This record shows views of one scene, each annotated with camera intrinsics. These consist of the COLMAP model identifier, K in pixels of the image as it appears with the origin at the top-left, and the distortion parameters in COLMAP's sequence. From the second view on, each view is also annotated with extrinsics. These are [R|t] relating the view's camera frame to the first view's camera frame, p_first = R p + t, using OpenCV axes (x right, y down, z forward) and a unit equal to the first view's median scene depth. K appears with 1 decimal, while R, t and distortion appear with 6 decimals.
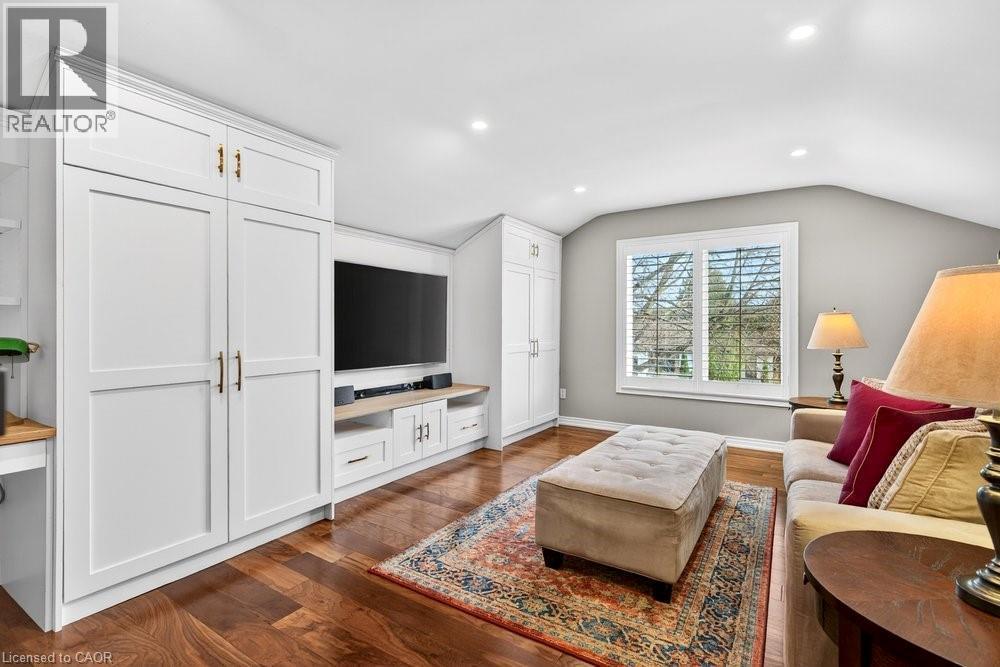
lens RADIAL K [[449.8, 0, 499.1], [0, 449.8, 328.9], [0, 0, 1]] dist [-0.010740, 0.000155]
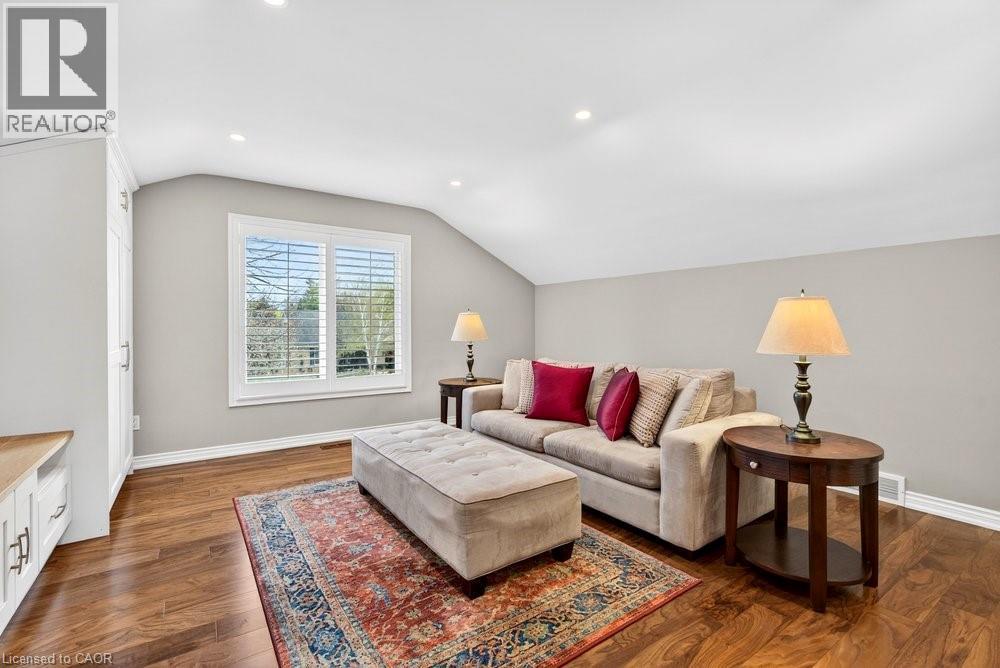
lens RADIAL K [[449.8, 0, 498.9], [0, 449.8, 332.0], [0, 0, 1]] dist [-0.010740, 0.000155]
pose [[0.381569, -0.010911, 0.924276, -0.672741], [0.003283, 0.999940, 0.010449, 0.010302], [-0.924334, -0.000953, 0.381582, 0.638334]]
